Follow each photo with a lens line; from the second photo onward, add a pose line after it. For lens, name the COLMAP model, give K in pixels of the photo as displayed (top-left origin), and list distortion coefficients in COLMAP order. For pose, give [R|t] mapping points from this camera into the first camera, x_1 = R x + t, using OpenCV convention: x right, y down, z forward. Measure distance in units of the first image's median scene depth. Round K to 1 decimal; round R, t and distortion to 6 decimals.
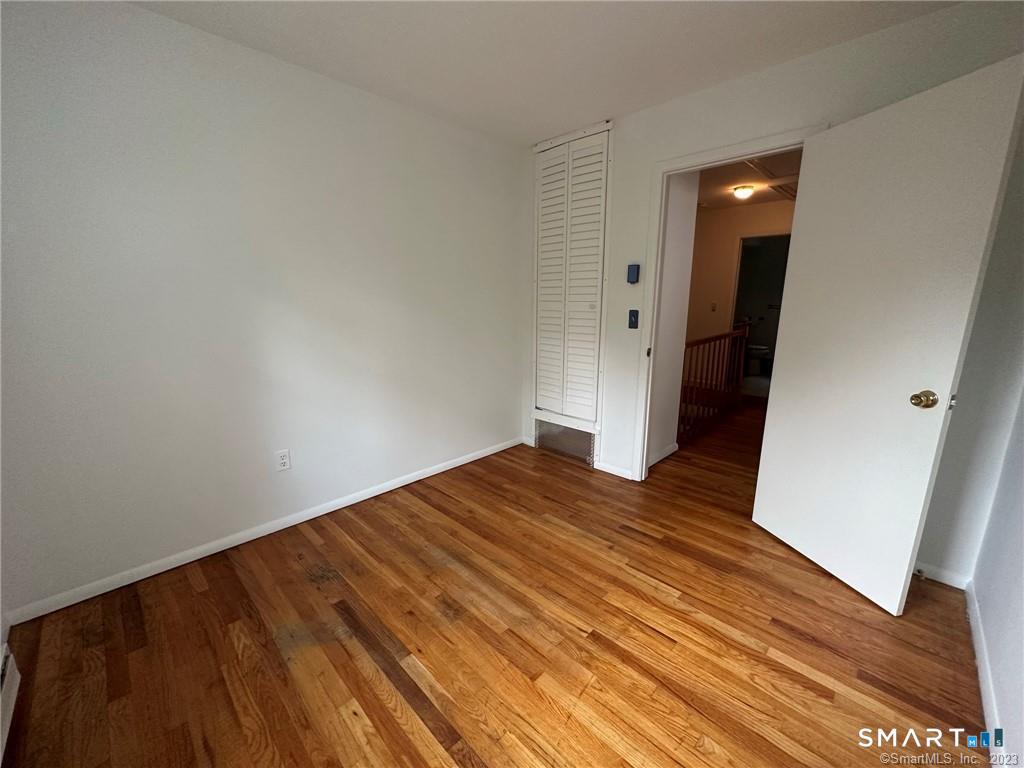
lens RADIAL K [[410.2, 0, 513.7], [0, 410.2, 383.6], [0, 0, 1]] dist [-0.001189, -0.000448]
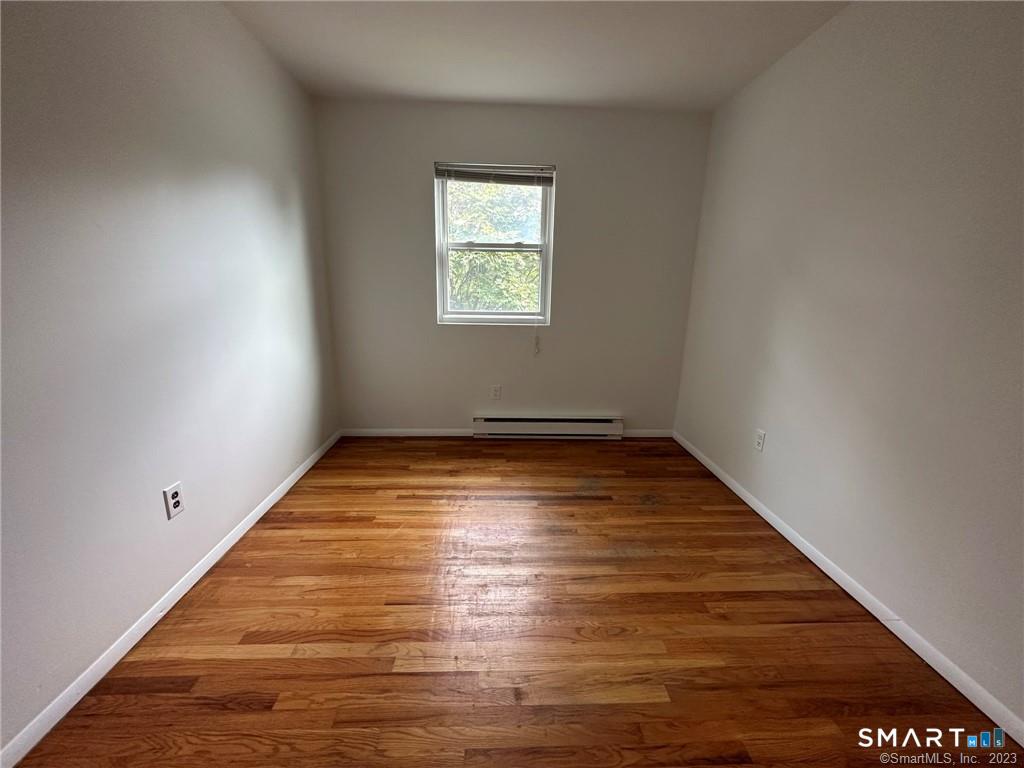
lens RADIAL K [[410.2, 0, 517.2], [0, 410.2, 380.3], [0, 0, 1]] dist [-0.001189, -0.000448]
pose [[-0.685813, 0.152259, -0.711672, 0.671543], [-0.166822, 0.918945, 0.357365, -0.260228], [0.708400, 0.363809, -0.604824, 1.356910]]
